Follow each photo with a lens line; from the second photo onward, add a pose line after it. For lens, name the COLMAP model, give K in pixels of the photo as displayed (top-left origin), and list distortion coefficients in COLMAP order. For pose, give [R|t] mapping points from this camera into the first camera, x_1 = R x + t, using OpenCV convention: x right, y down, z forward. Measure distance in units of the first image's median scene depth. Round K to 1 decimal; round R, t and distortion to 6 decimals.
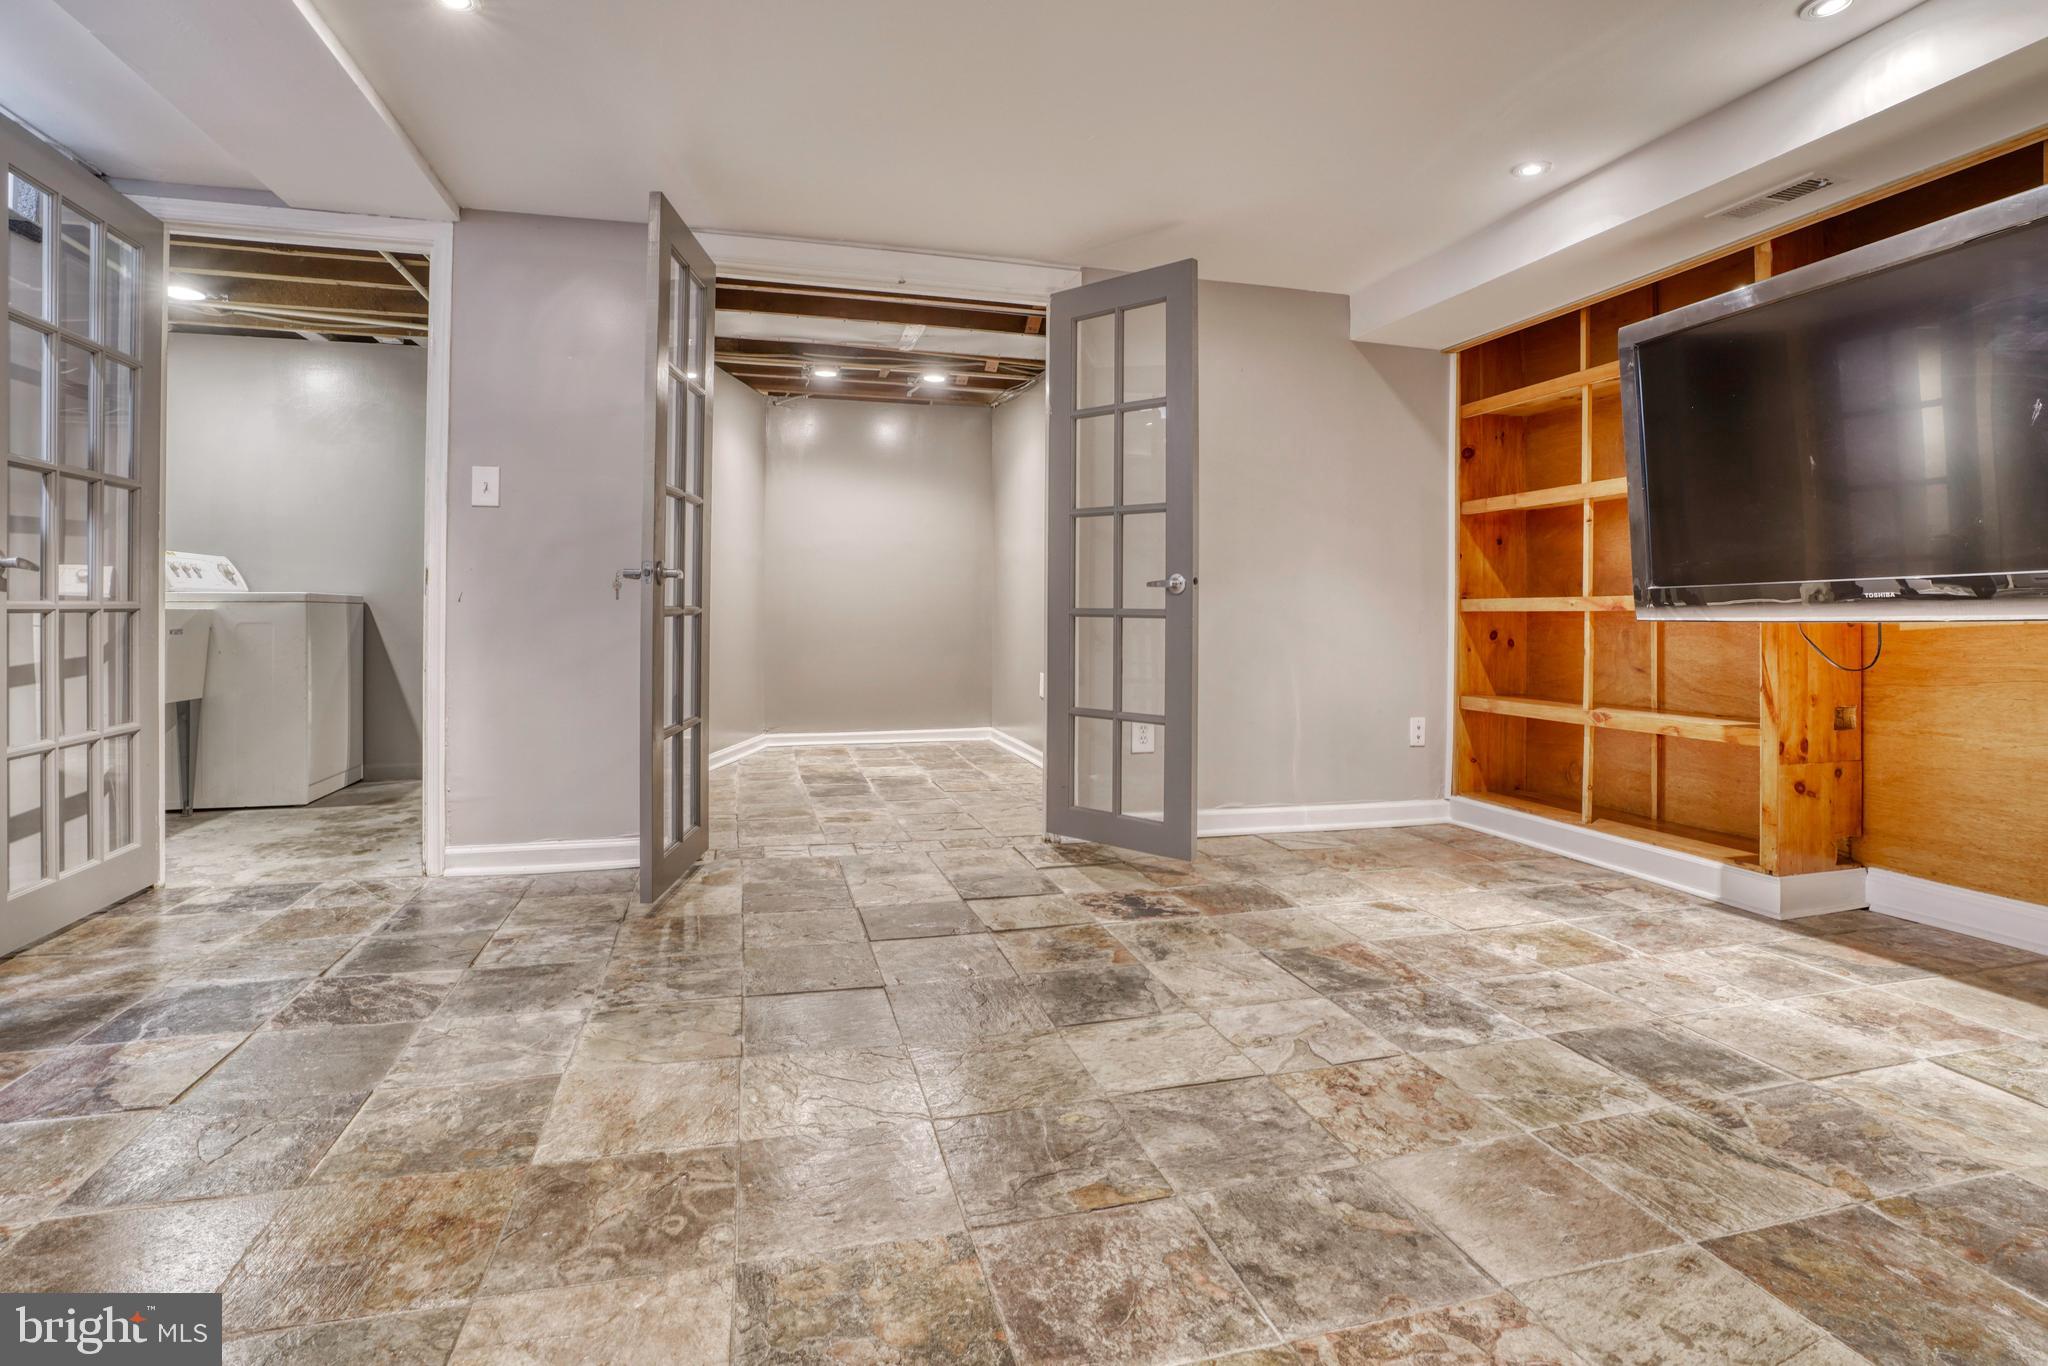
lens RADIAL K [[974.4, 0, 999.8], [0, 974.4, 619.8], [0, 0, 1]] dist [-0.055056, 0.014179]
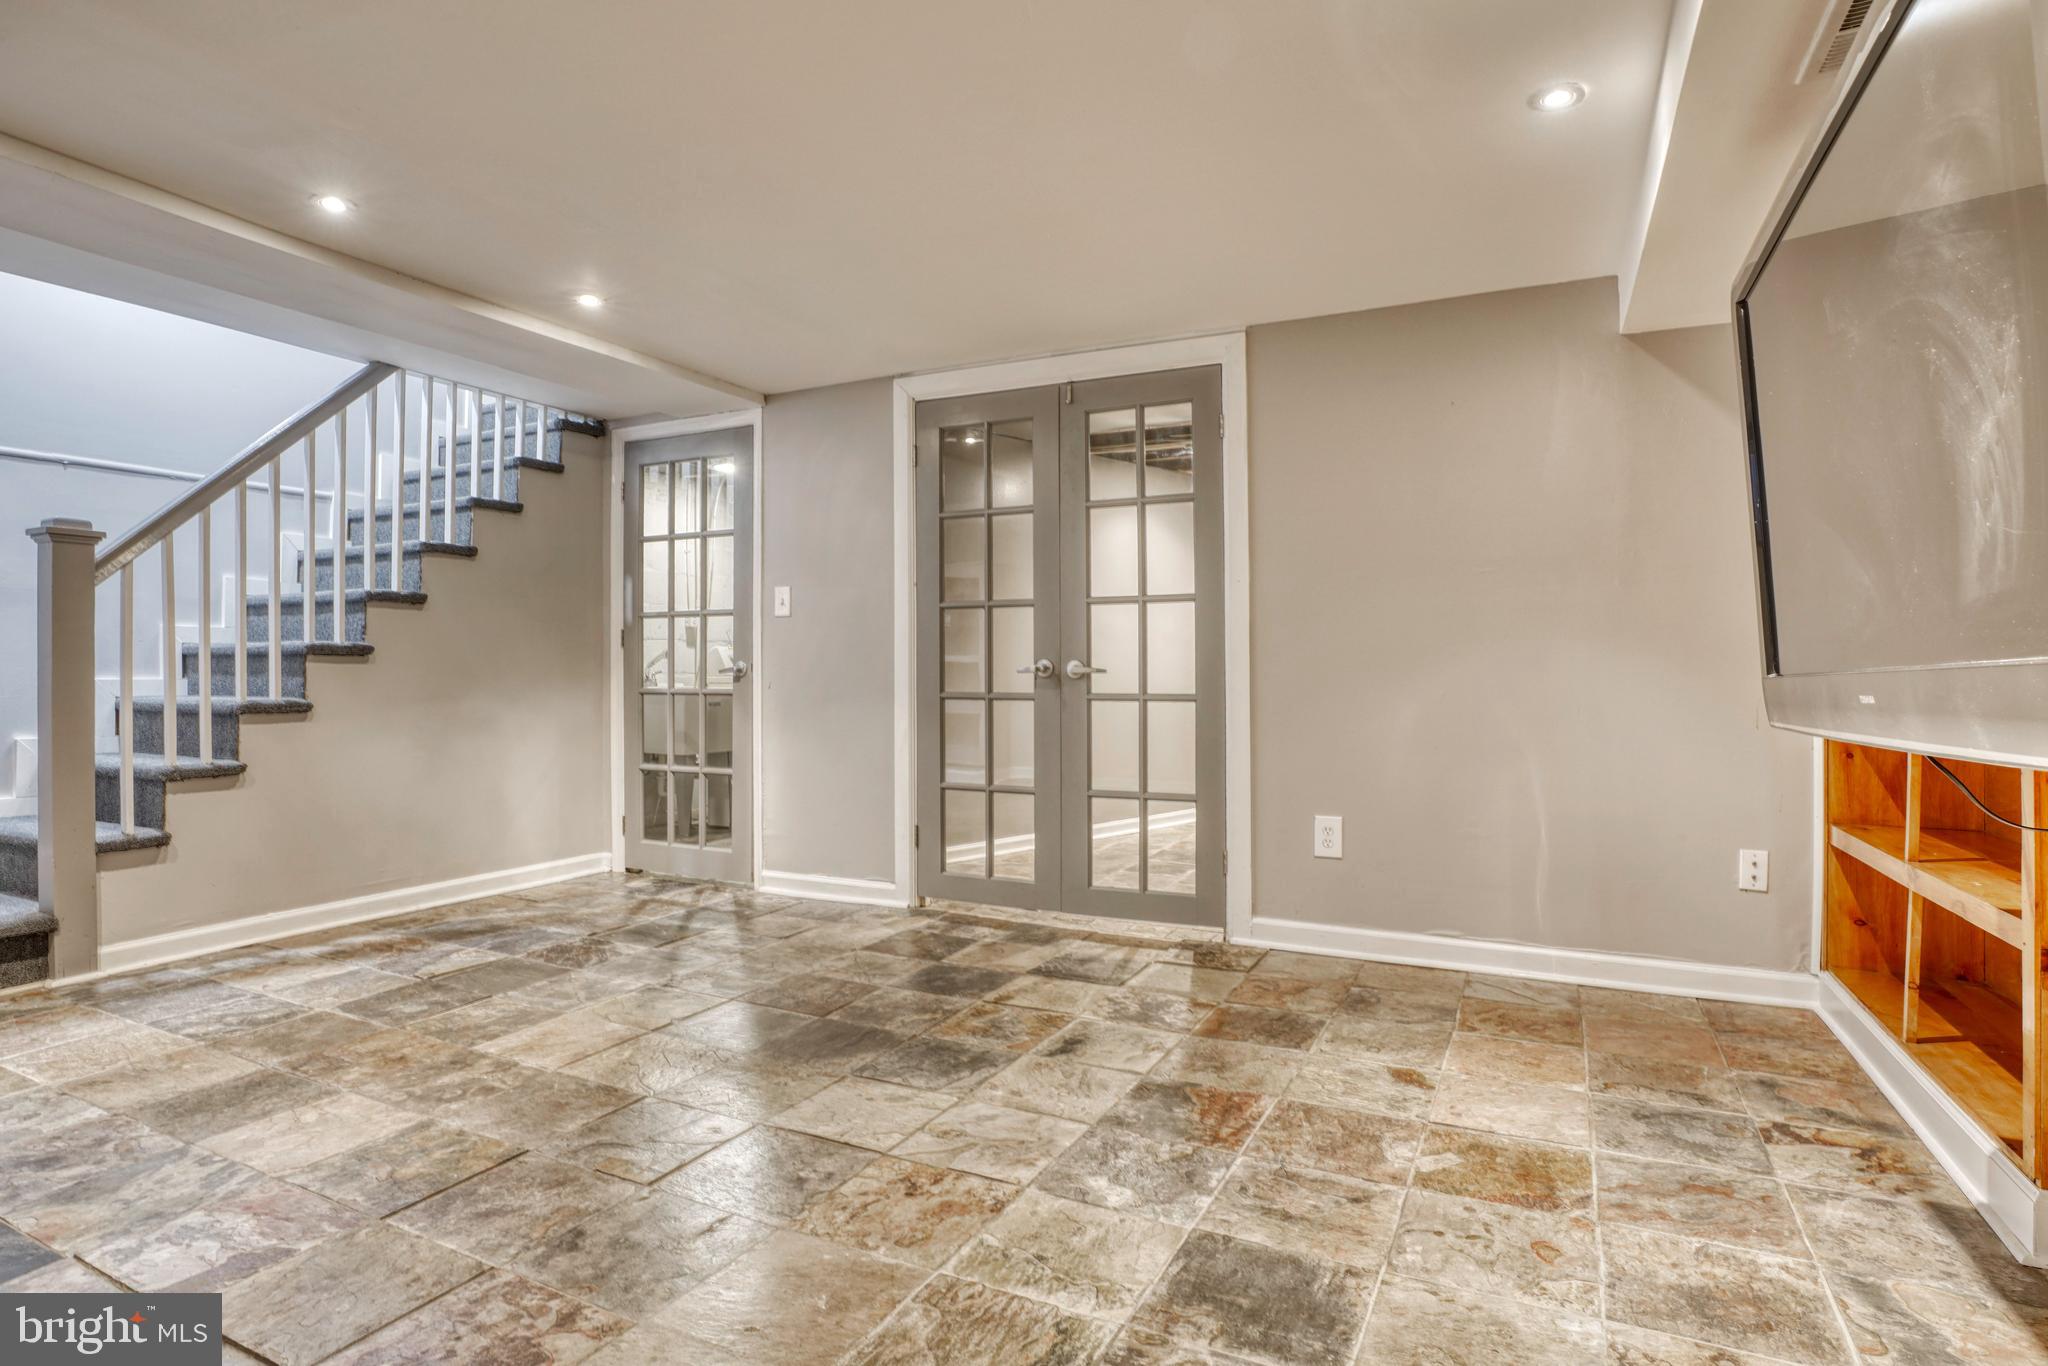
lens RADIAL K [[1008.5, 0, 1030.2], [0, 1008.5, 706.5], [0, 0, 1]] dist [-0.071540, 0.028585]
pose [[0.766272, 0.012952, -0.642386, 1.125333], [0.003255, 0.999706, 0.024039, -0.054022], [0.642508, -0.020512, 0.766004, 0.264865]]
